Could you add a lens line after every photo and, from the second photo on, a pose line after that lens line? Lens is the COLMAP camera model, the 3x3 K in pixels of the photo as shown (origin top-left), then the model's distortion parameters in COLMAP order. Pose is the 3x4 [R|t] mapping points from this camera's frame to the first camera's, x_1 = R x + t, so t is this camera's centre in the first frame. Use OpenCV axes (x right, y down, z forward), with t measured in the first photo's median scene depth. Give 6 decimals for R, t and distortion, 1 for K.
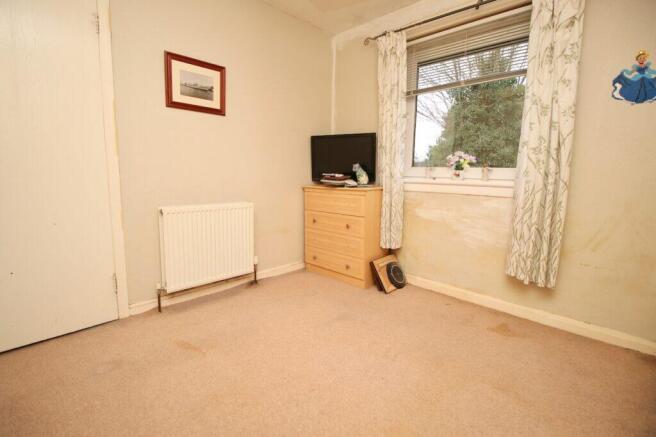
lens RADIAL K [[301.4, 0, 324.1], [0, 301.4, 216.4], [0, 0, 1]] dist [0.001744, -0.014291]
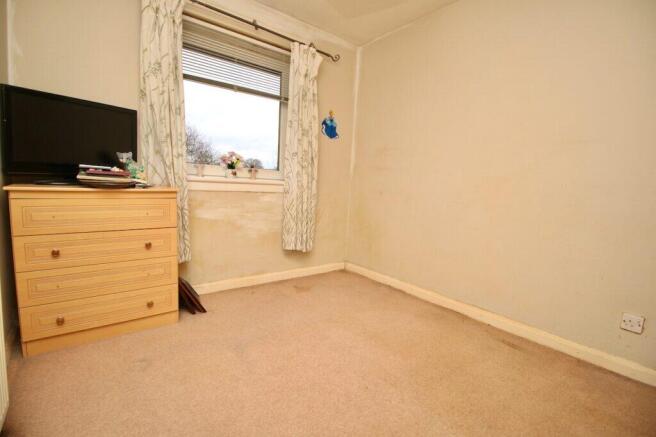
lens RADIAL K [[301.4, 0, 324.1], [0, 301.4, 216.4], [0, 0, 1]] dist [0.001744, -0.014291]
pose [[0.126042, -0.118366, 0.984938, -0.588073], [0.098645, 0.989431, 0.106282, -0.071542], [-0.987108, 0.083763, 0.136386, 0.563556]]
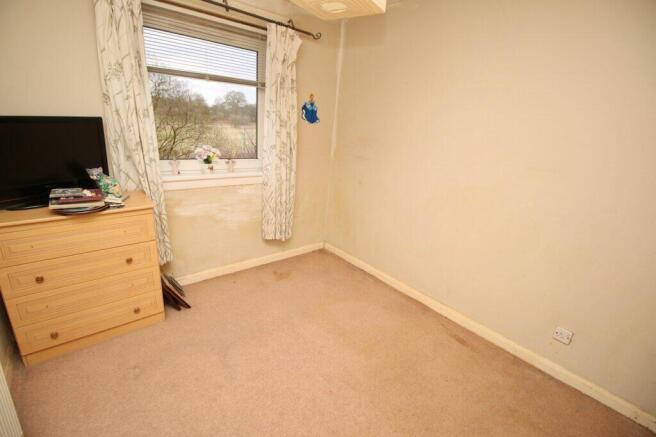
lens RADIAL K [[301.4, 0, 324.1], [0, 301.4, 216.4], [0, 0, 1]] dist [0.001744, -0.014291]
pose [[0.088453, -0.310958, 0.946299, -0.572573], [0.073852, 0.949455, 0.305092, -0.273409], [-0.993339, 0.042900, 0.106947, 0.512443]]
